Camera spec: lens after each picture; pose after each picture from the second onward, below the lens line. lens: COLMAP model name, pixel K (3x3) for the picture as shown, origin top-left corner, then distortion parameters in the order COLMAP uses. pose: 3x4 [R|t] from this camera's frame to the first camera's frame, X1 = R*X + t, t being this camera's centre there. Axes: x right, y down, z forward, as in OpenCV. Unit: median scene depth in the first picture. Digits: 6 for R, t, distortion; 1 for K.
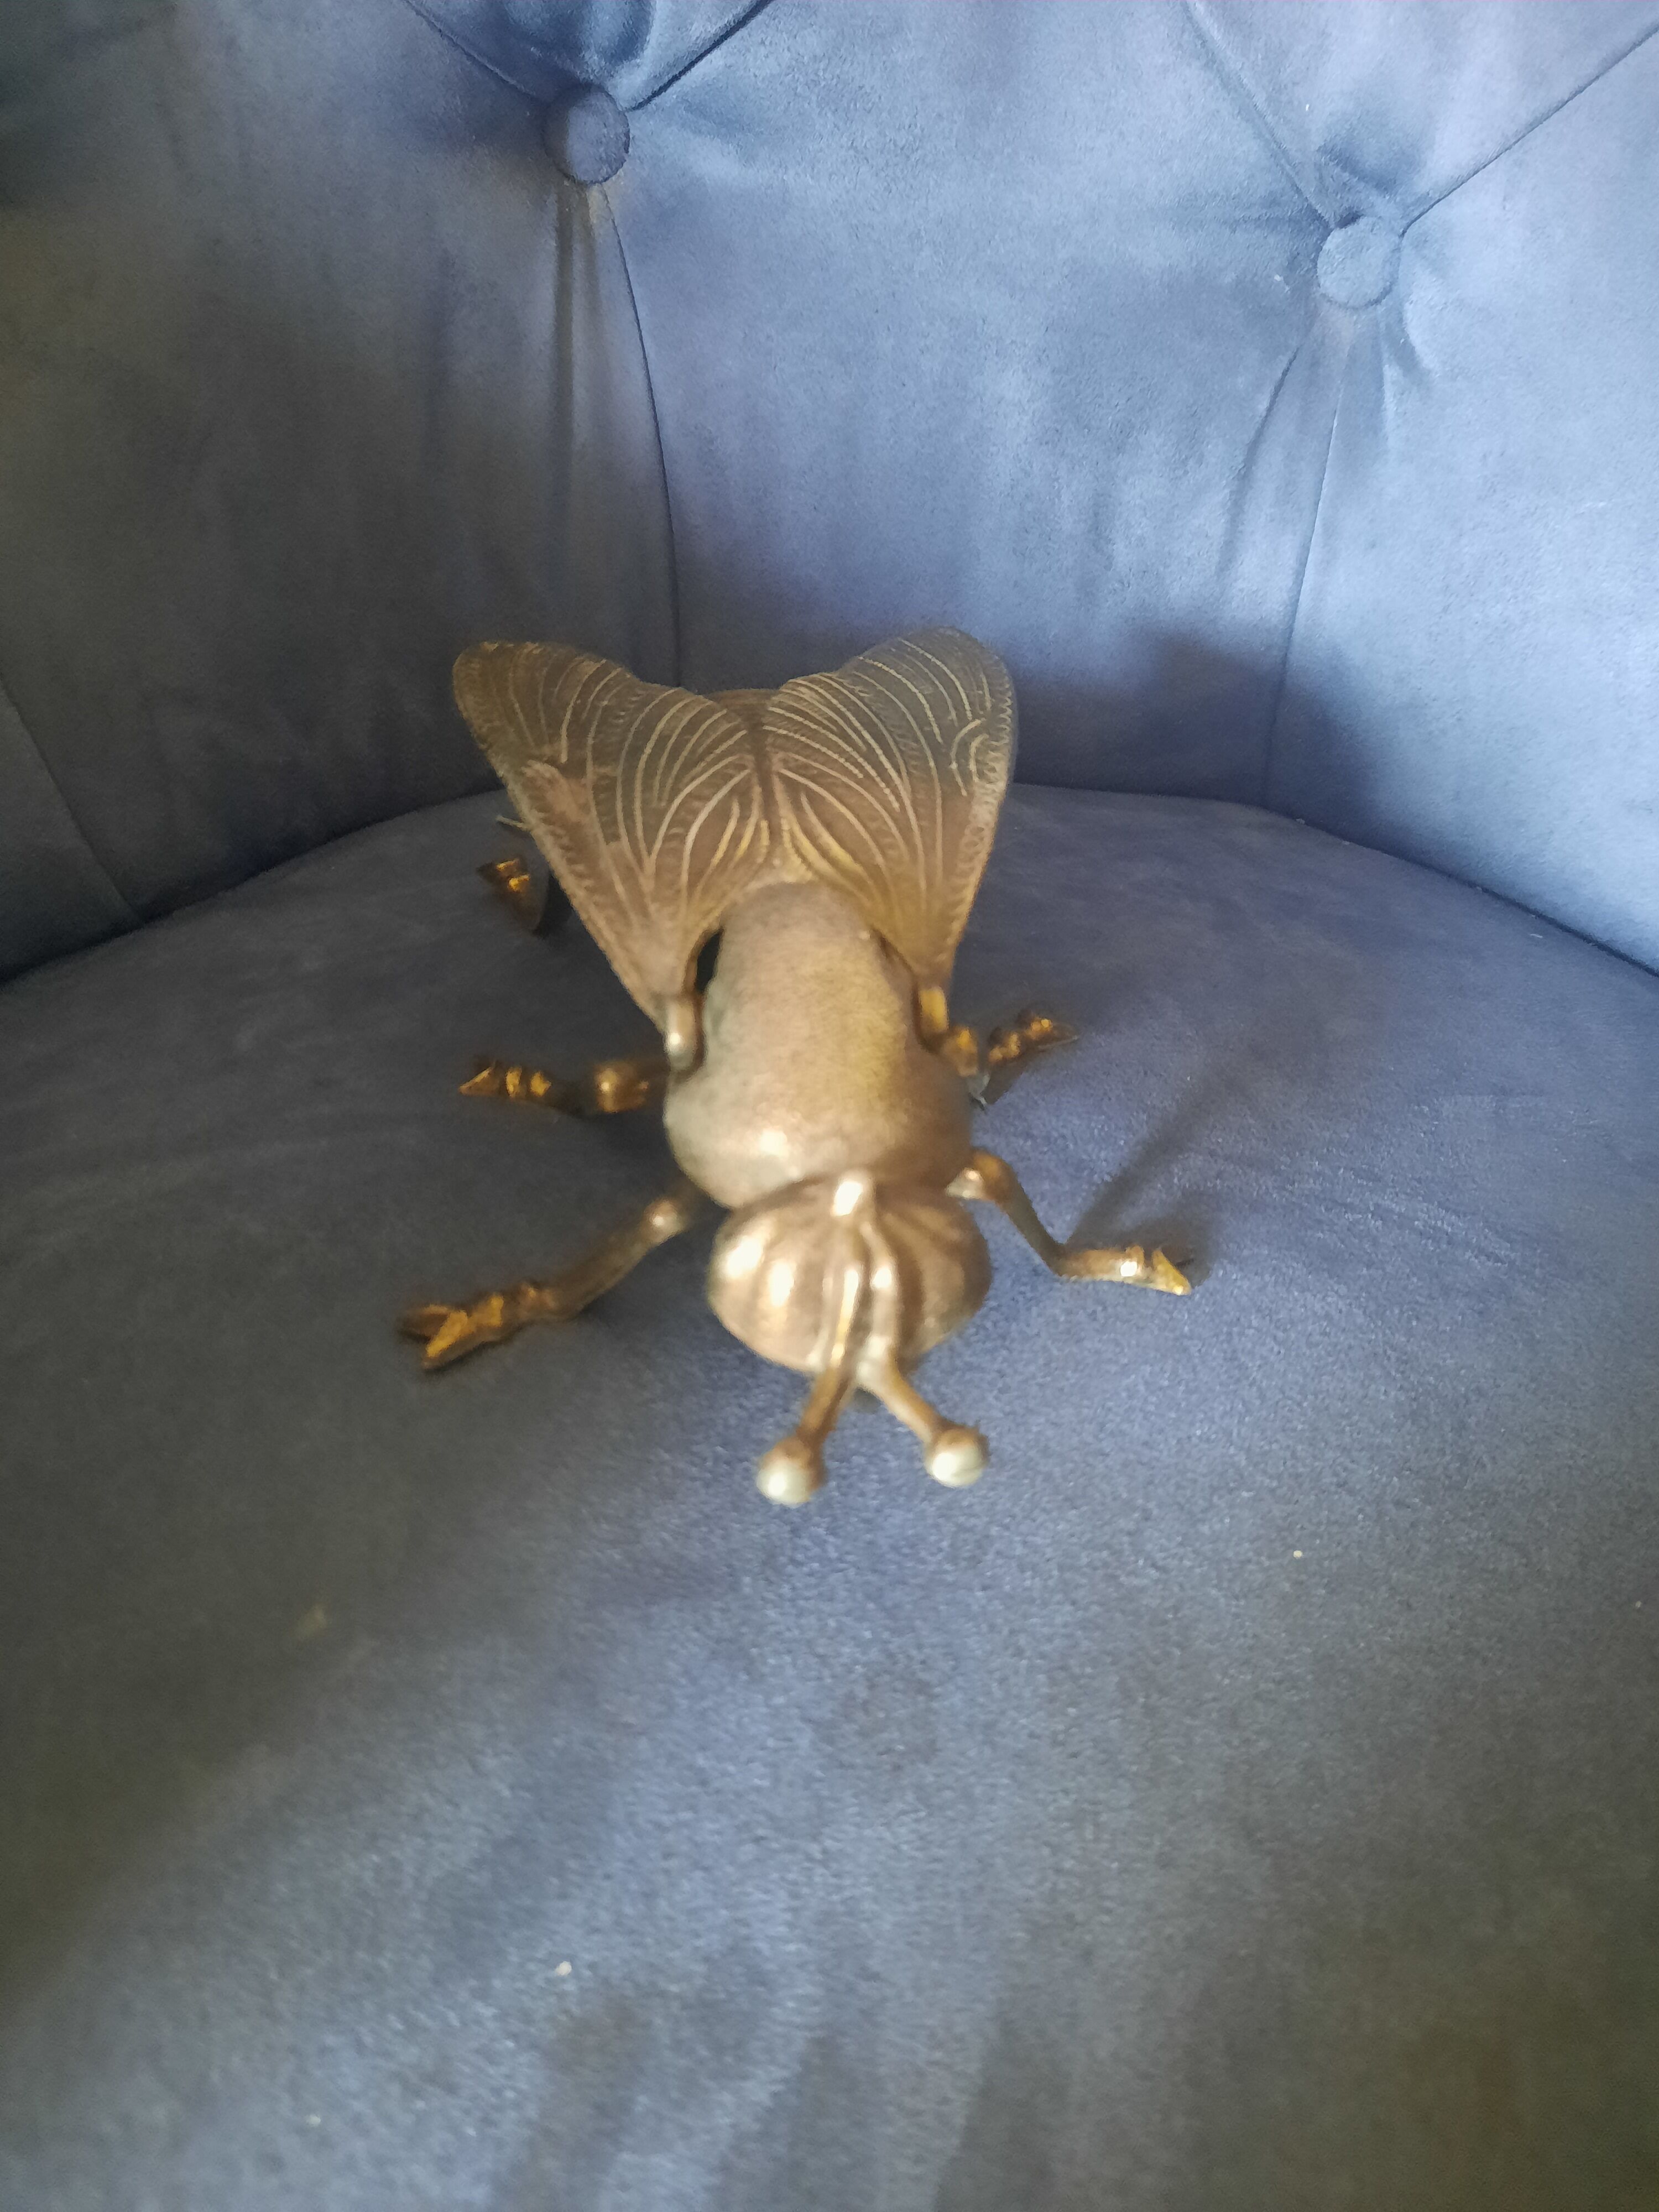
lens RADIAL K [[1690.4, 0, 829.5], [0, 1690.4, 1106.0], [0, 0, 1]] dist [0.005627, -0.010112]
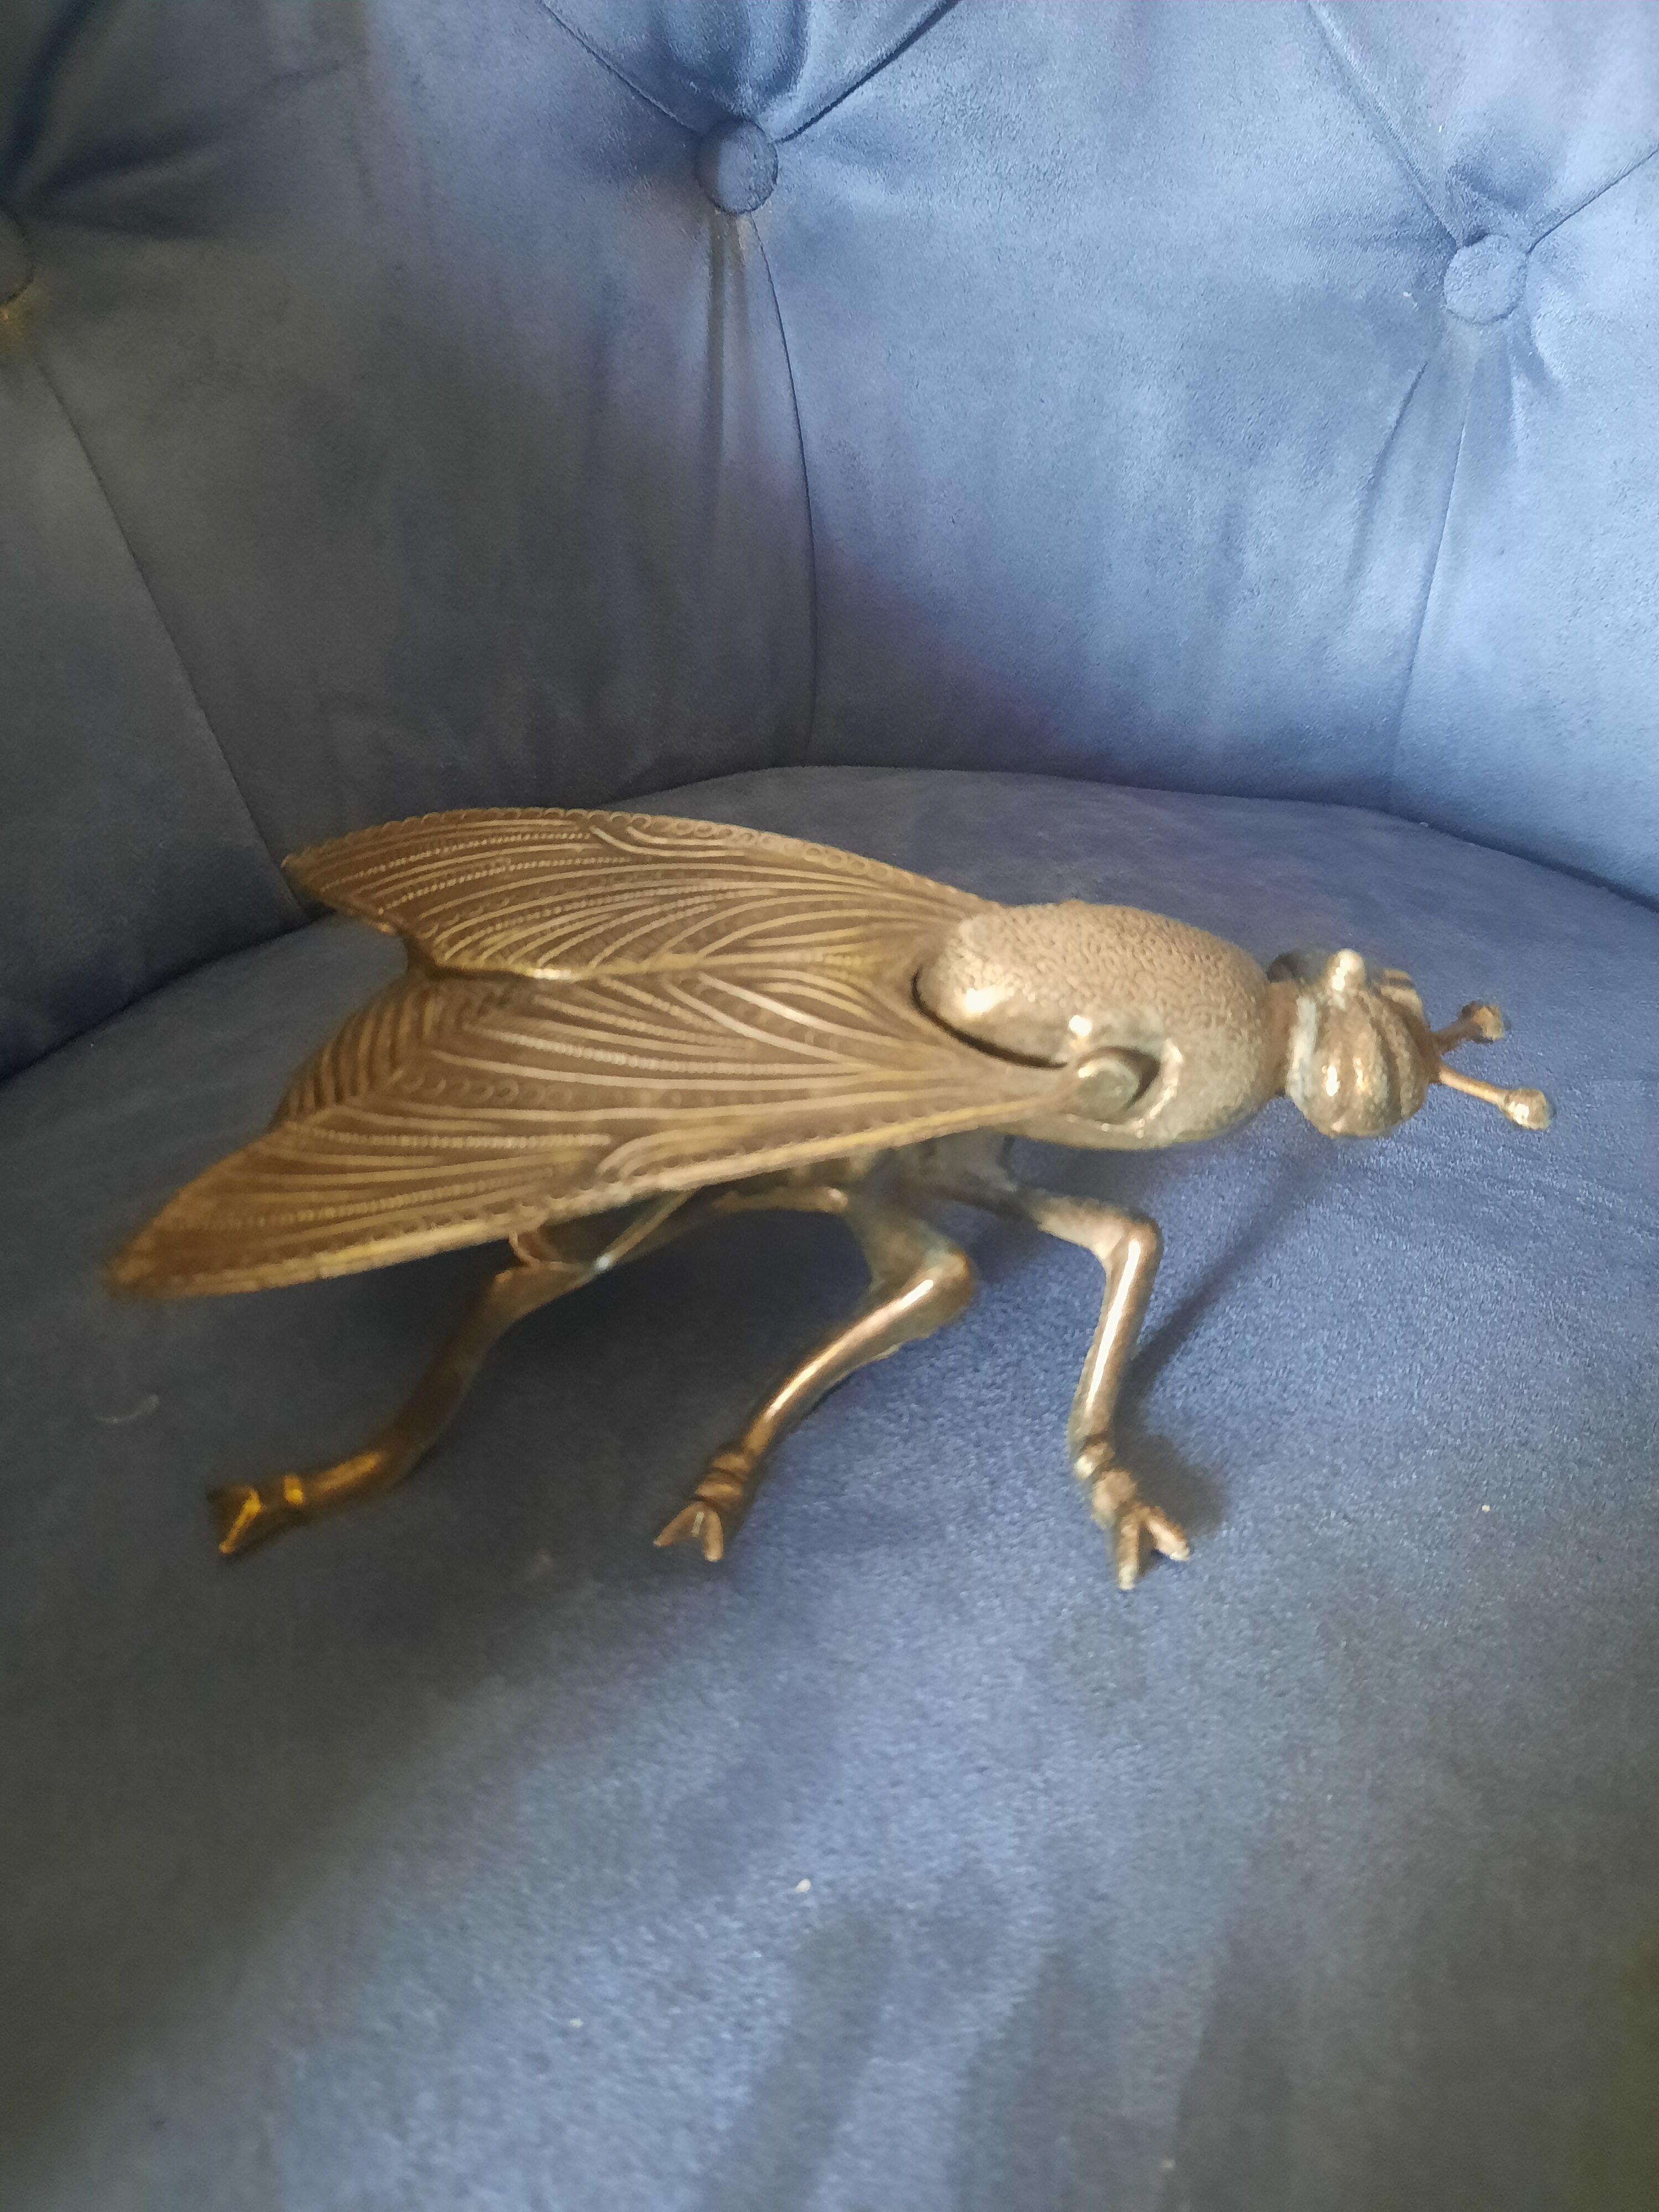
lens RADIAL K [[1690.4, 0, 829.5], [0, 1690.4, 1106.0], [0, 0, 1]] dist [0.005627, -0.010112]
pose [[0.999675, 0.000518, -0.025479, -0.095284], [-0.001118, 0.999722, -0.023556, 0.045843], [0.025459, 0.023576, 0.999398, -0.040814]]
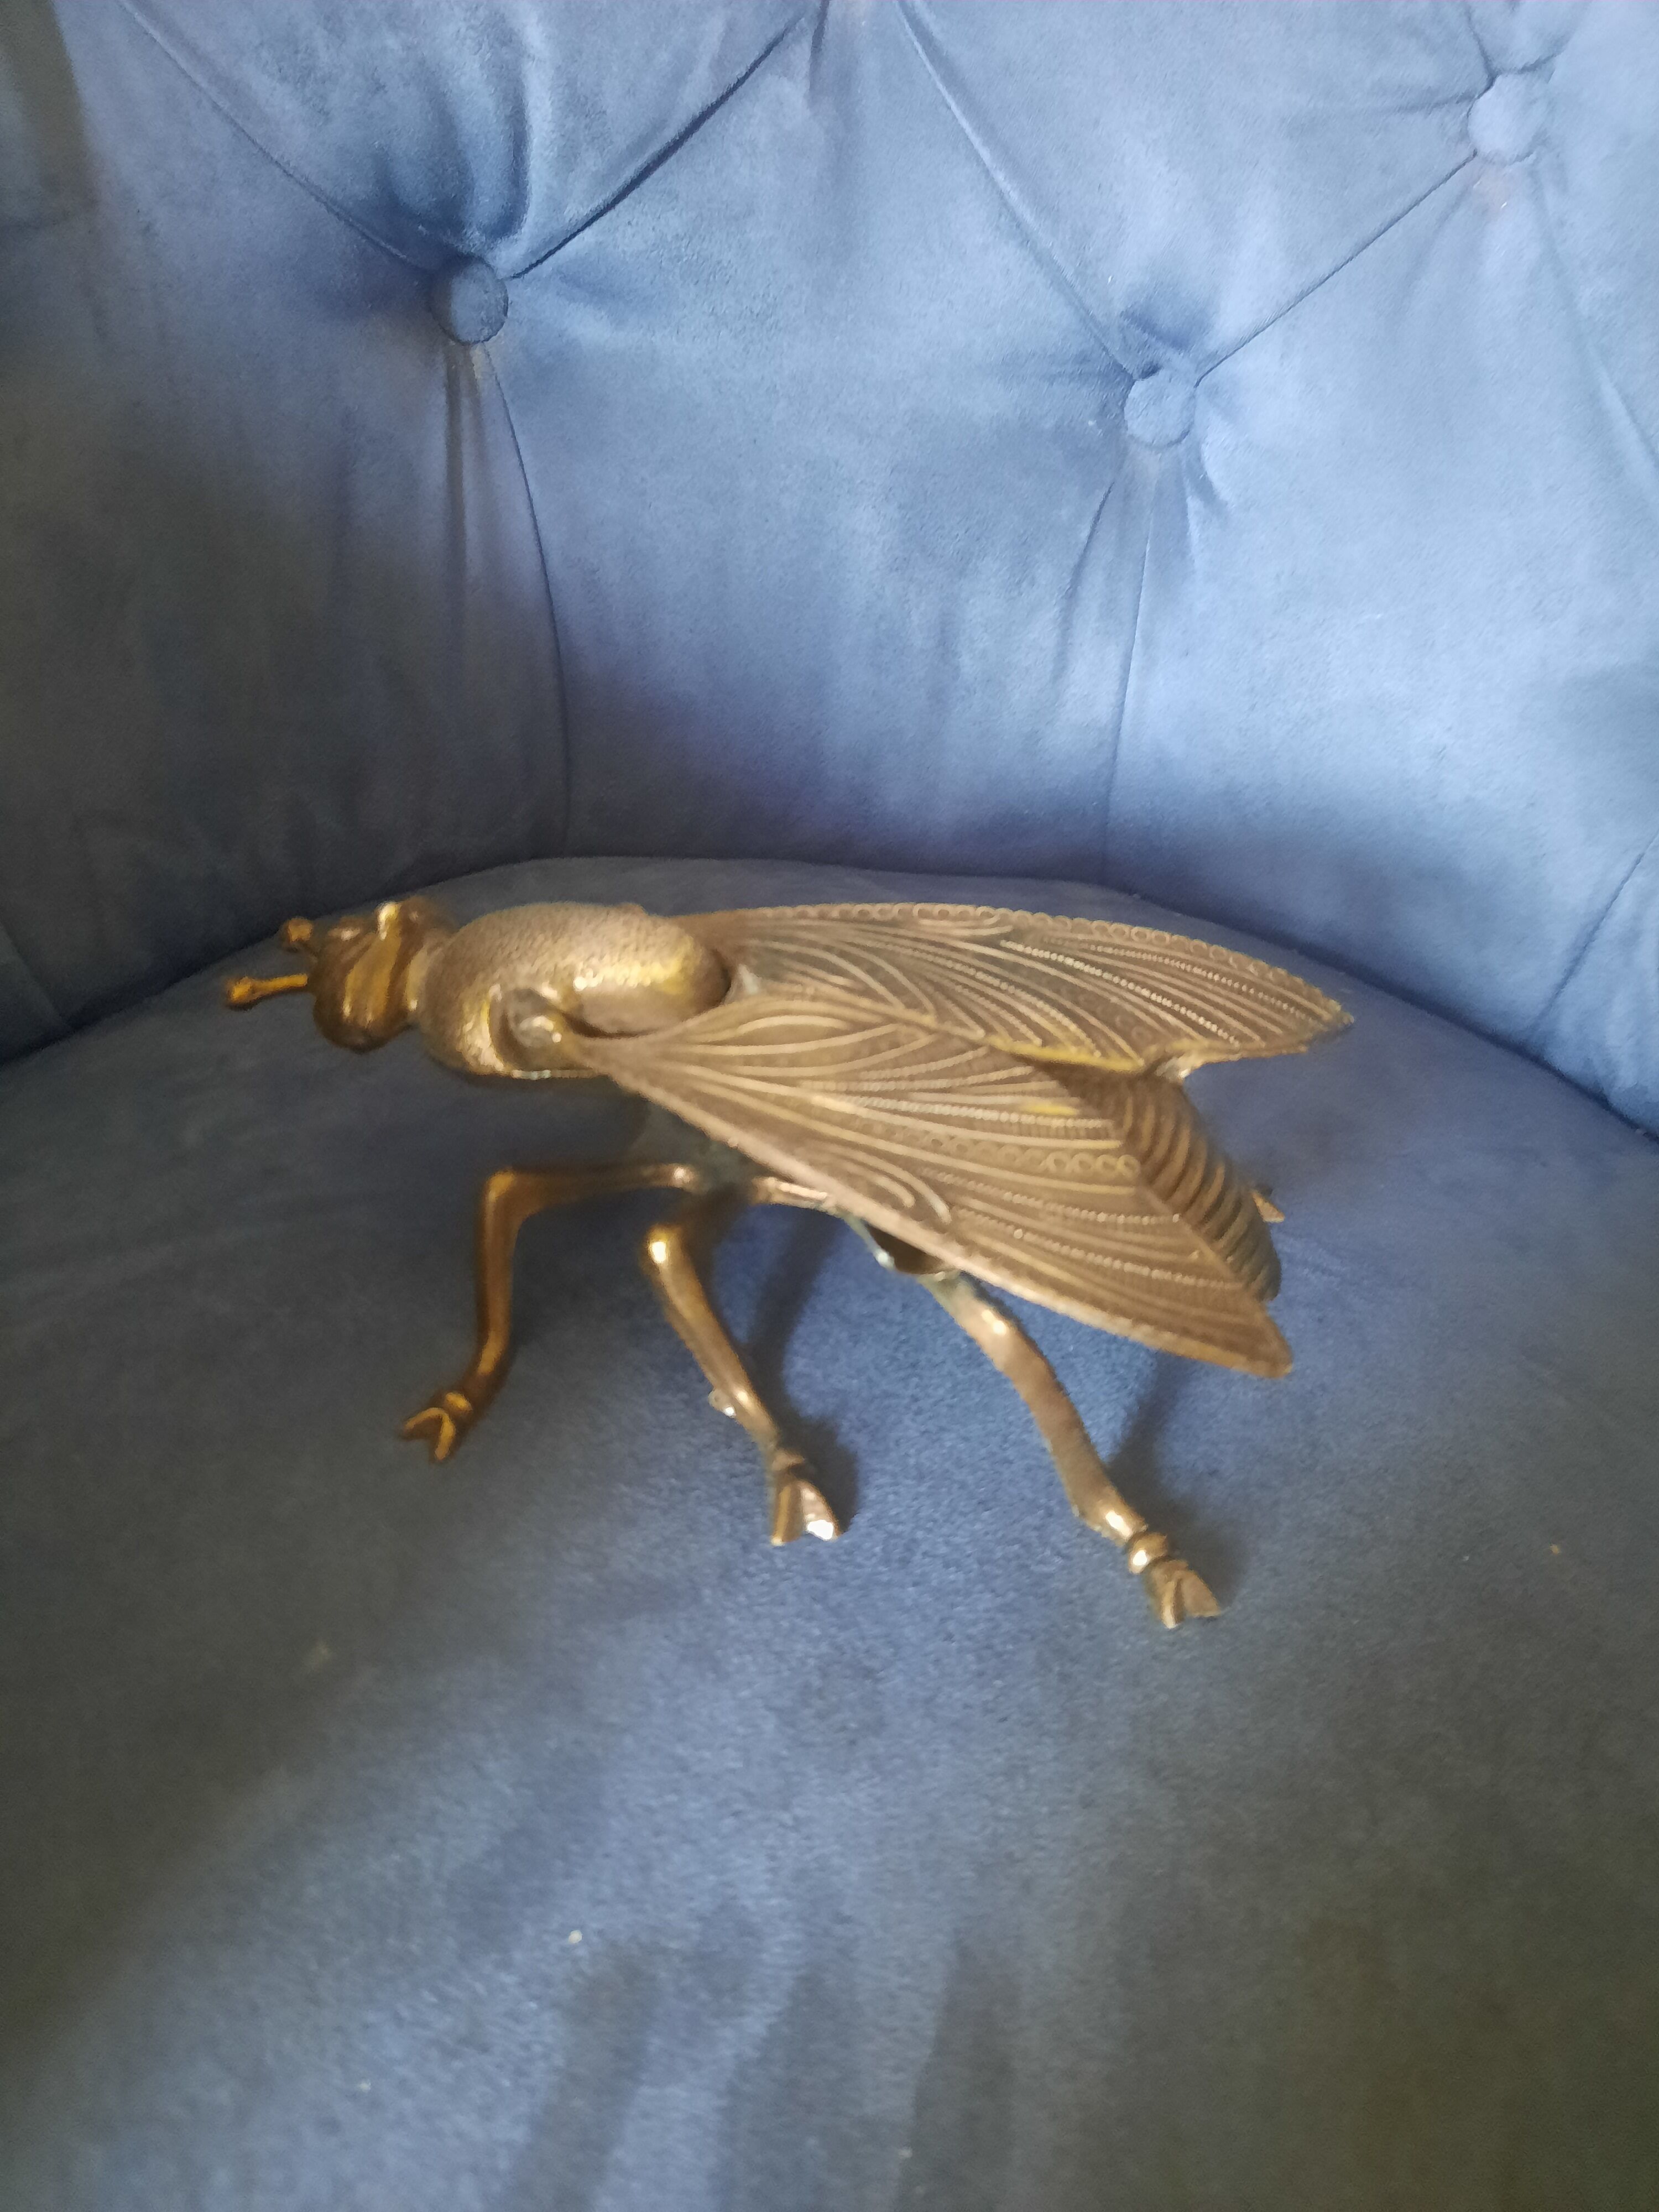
lens RADIAL K [[1674.3, 0, 829.5], [0, 1674.3, 1106.0], [0, 0, 1]] dist [0.000823, -0.000270]
pose [[0.994722, -0.045194, 0.092115, -0.054275], [0.048920, 0.998057, -0.038598, 0.003840], [-0.090191, 0.042900, 0.995000, -0.131176]]
